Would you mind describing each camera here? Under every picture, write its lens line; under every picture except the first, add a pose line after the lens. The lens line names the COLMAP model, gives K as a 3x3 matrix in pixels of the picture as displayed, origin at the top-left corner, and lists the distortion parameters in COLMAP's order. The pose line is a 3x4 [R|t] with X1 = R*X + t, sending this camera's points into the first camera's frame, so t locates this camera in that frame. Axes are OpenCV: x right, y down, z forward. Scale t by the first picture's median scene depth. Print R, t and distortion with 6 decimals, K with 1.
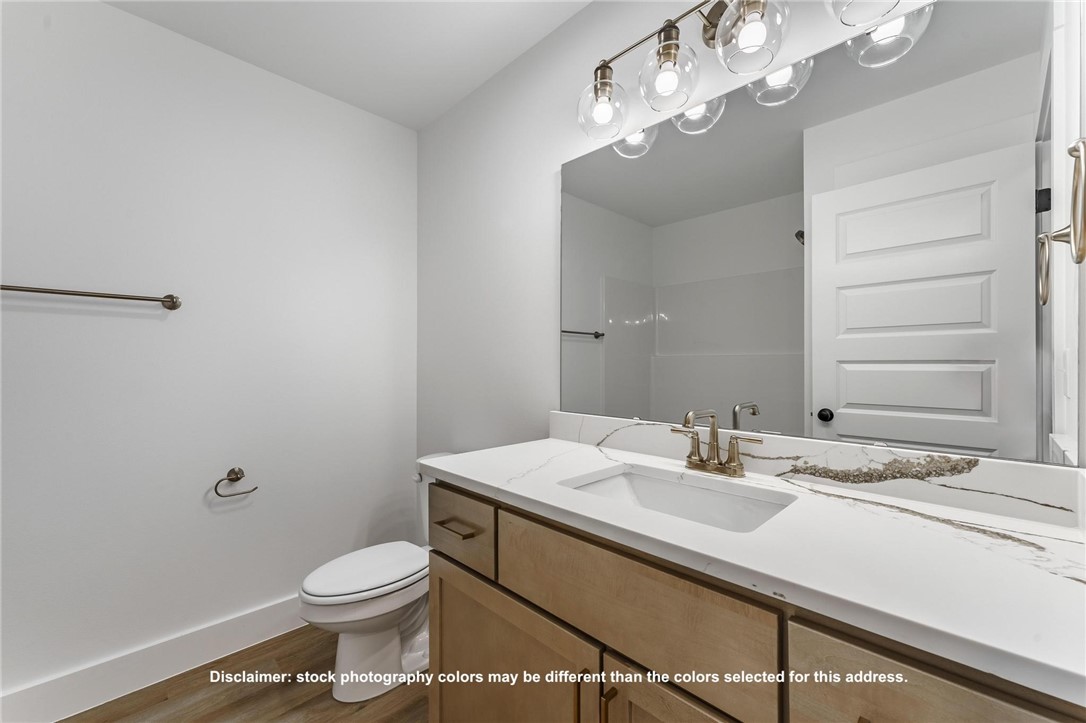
lens RADIAL K [[440.6, 0, 541.5], [0, 440.6, 357.0], [0, 0, 1]] dist [0.001621, -0.000130]
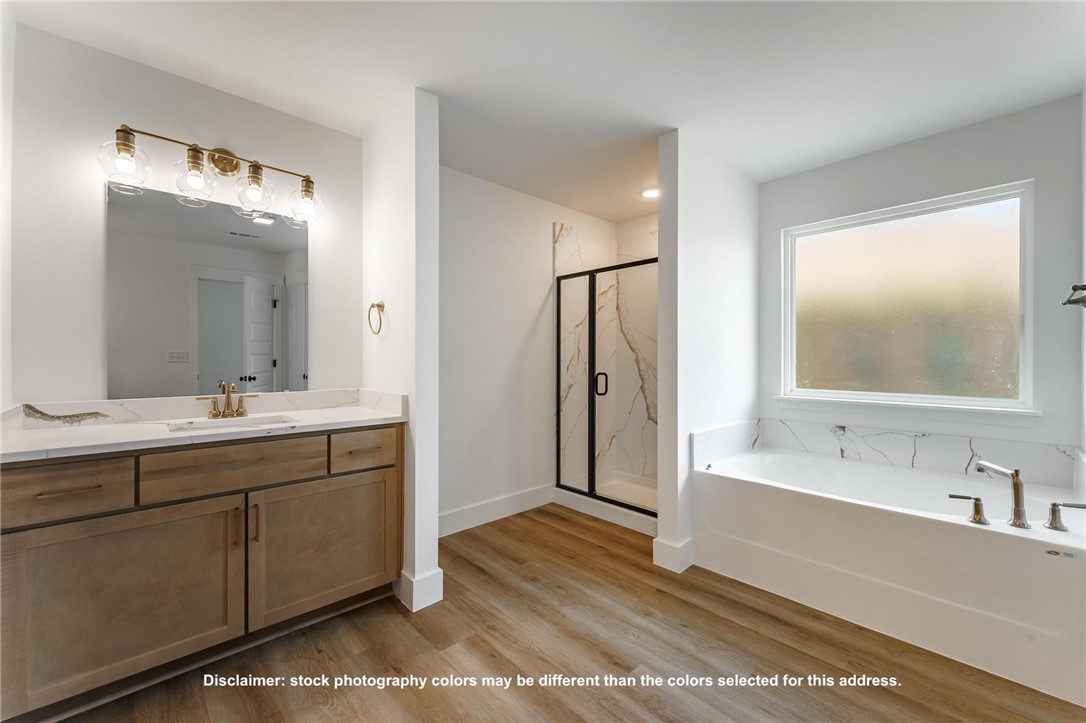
lens RADIAL K [[440.6, 0, 541.8], [0, 440.6, 359.3], [0, 0, 1]] dist [0.001621, -0.000130]
pose [[0.023026, 0.001534, 0.999734, -1.380918], [-0.020931, 0.999780, -0.001052, -0.008298], [-0.999516, -0.020901, 0.023053, -0.339189]]
